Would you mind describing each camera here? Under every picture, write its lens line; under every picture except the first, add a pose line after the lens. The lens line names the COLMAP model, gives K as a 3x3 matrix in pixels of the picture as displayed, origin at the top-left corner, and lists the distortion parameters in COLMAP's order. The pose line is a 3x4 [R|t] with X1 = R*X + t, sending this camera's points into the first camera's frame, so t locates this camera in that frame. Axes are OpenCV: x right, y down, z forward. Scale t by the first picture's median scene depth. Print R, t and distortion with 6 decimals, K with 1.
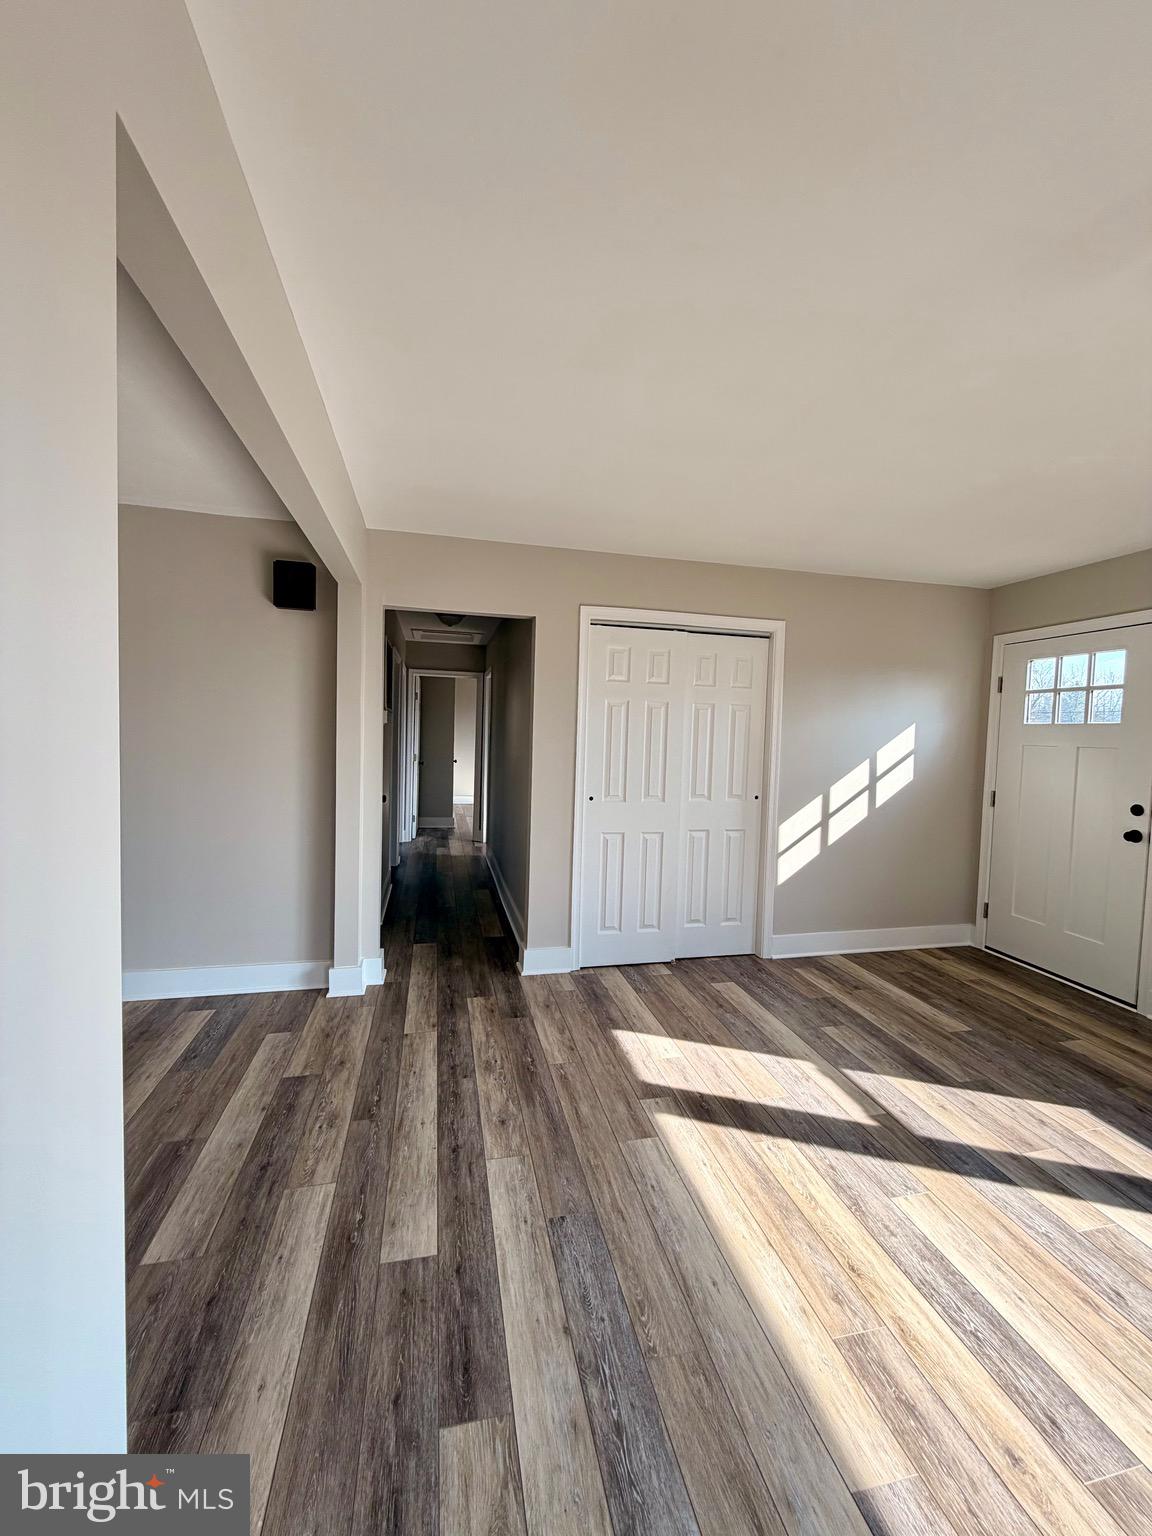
lens RADIAL K [[608.1, 0, 573.3], [0, 608.1, 765.5], [0, 0, 1]] dist [-0.000651, 0.000461]
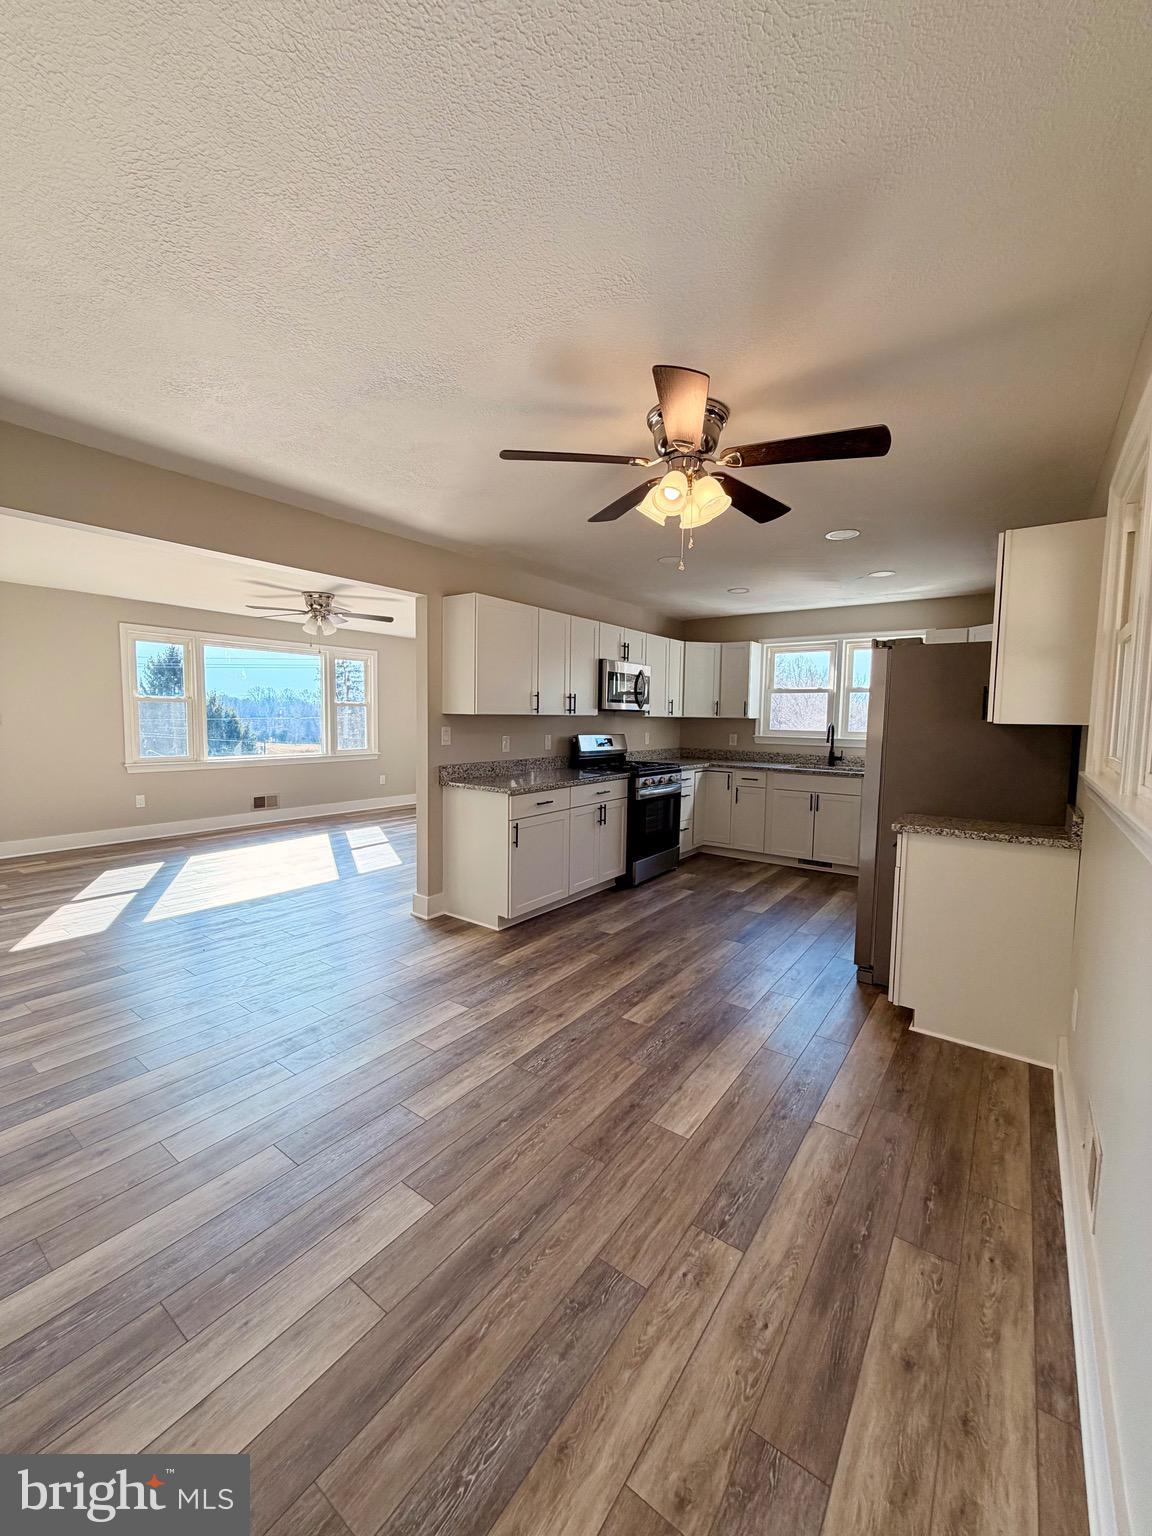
lens RADIAL K [[608.1, 0, 574.3], [0, 608.1, 774.1], [0, 0, 1]] dist [-0.000651, 0.000461]
pose [[-0.656028, -0.111532, 0.746450, -1.941242], [0.007726, 0.987977, 0.154411, -0.107220], [-0.754697, 0.107065, -0.647278, 1.168830]]
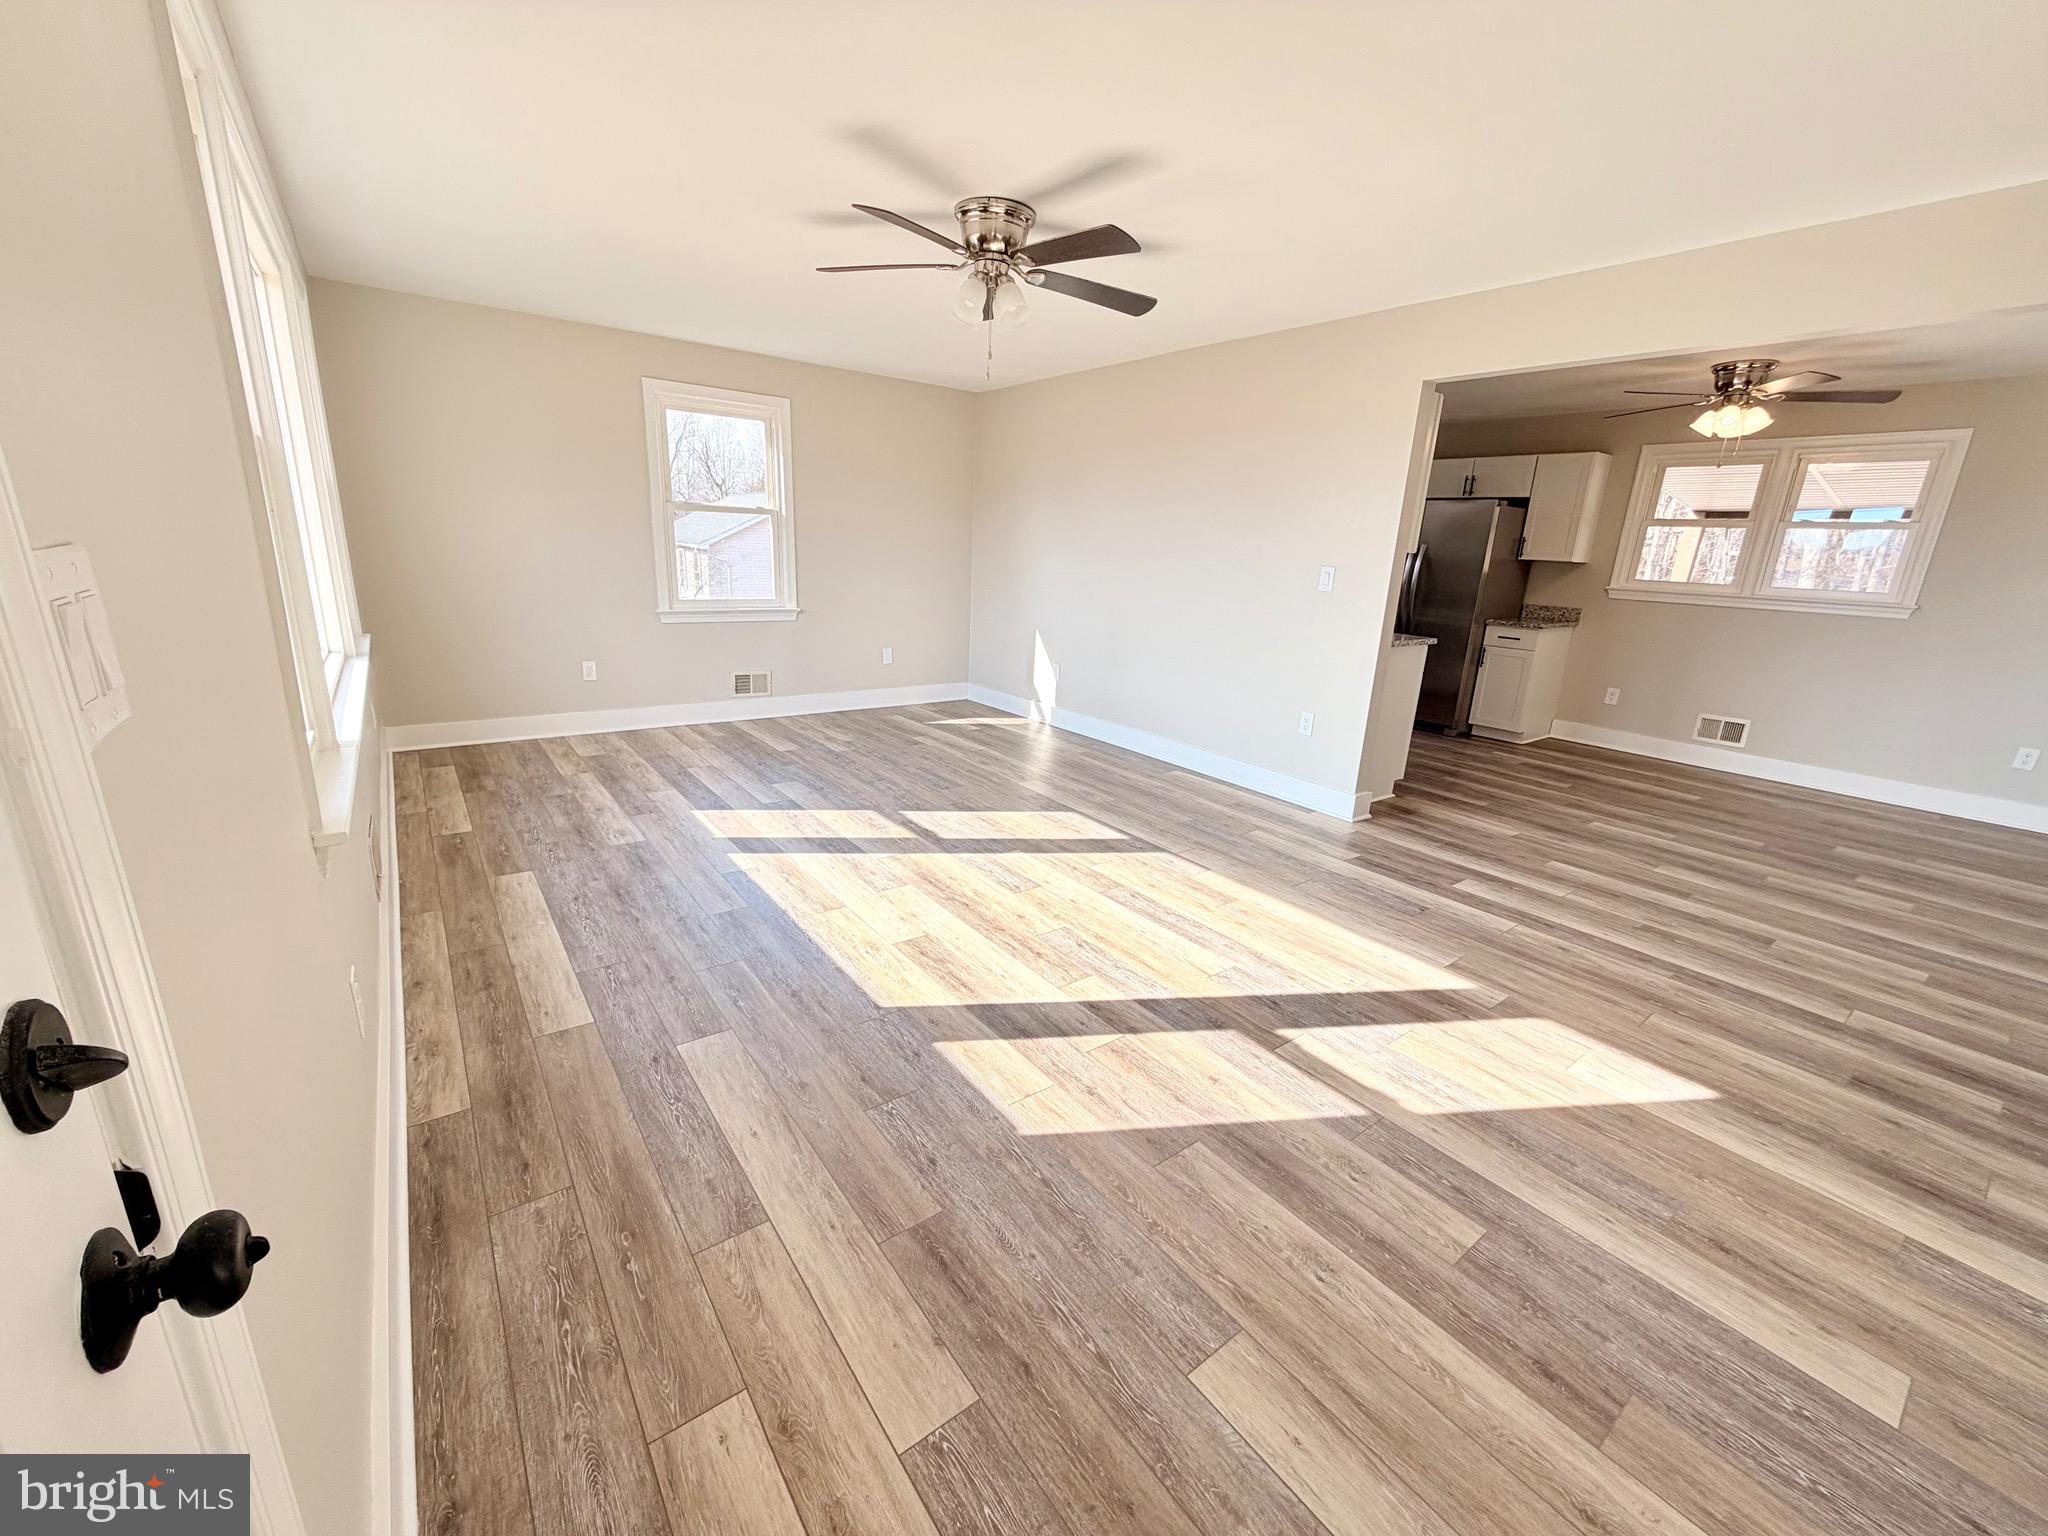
lens RADIAL K [[810.8, 0, 1022.4], [0, 810.8, 767.2], [0, 0, 1]] dist [-0.000651, 0.000461]
pose [[-0.908808, 0.045146, -0.414766, 1.217912], [-0.092080, 0.947911, 0.304936, -0.027071], [0.406928, 0.315320, -0.857312, 1.655169]]
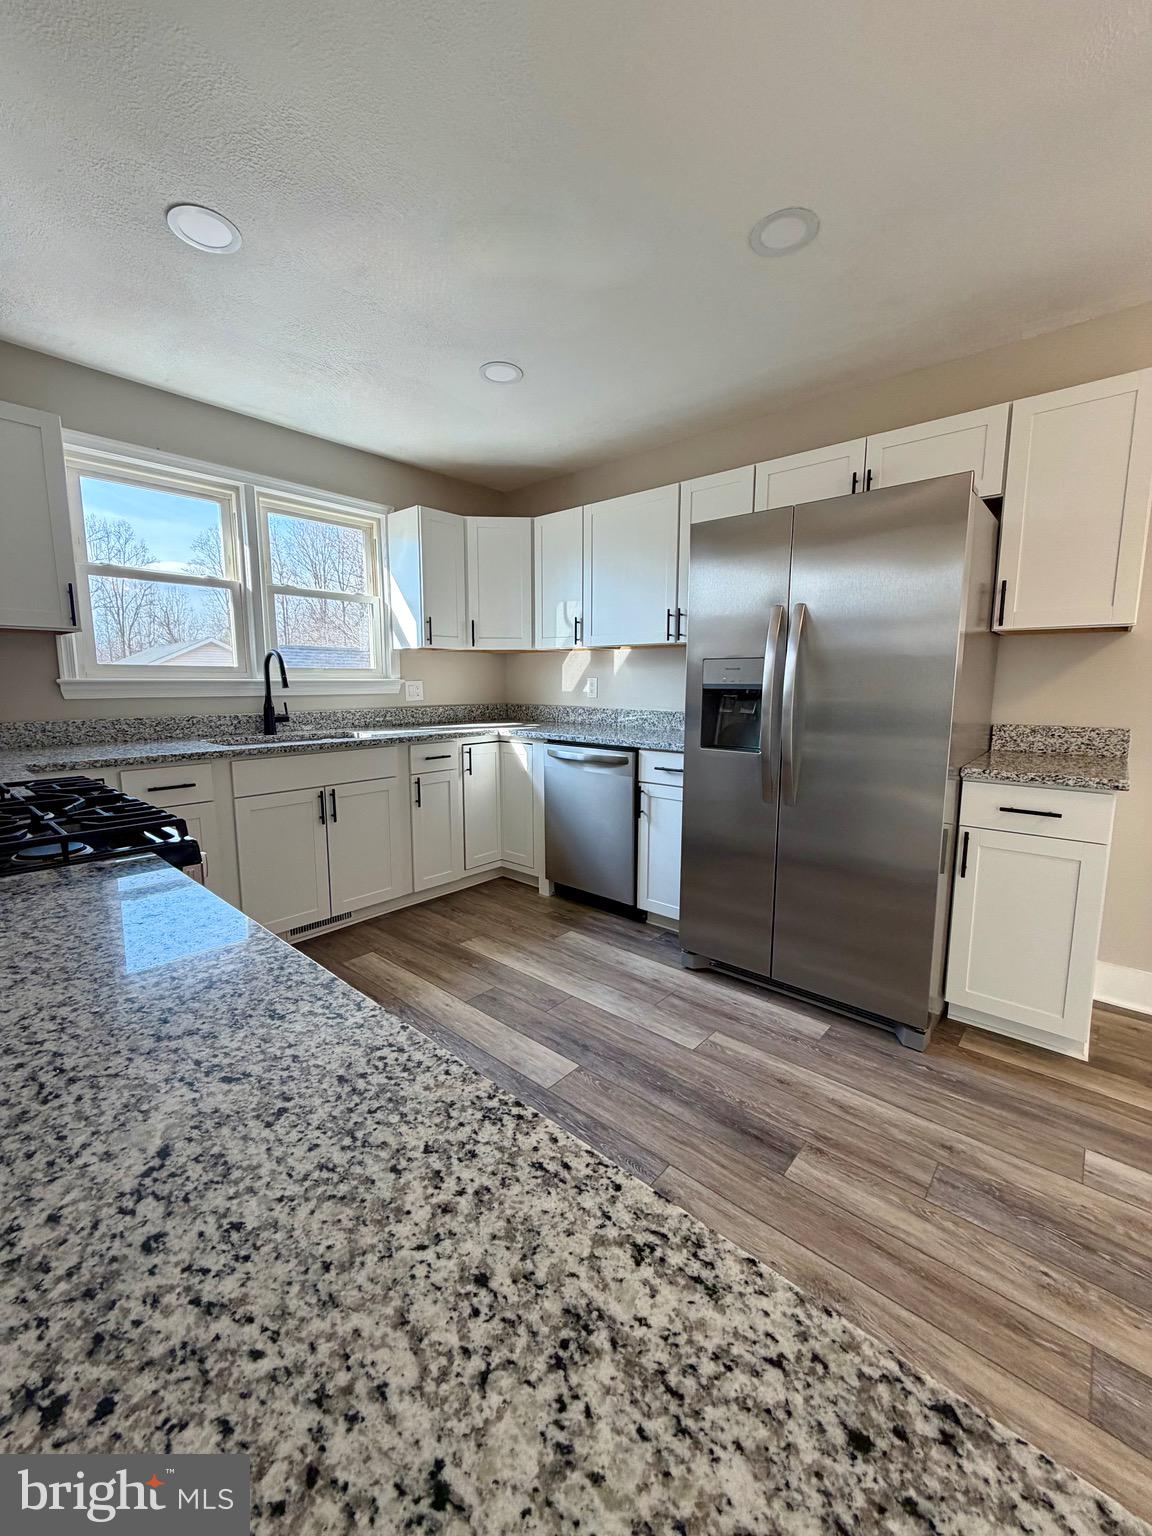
lens RADIAL K [[608.1, 0, 574.7], [0, 608.1, 764.0], [0, 0, 1]] dist [-0.000651, 0.000461]
pose [[-0.810824, 0.049972, -0.583152, -0.450293], [-0.058408, 0.984466, 0.165574, 0.074704], [0.582368, 0.168312, -0.795310, 0.119990]]
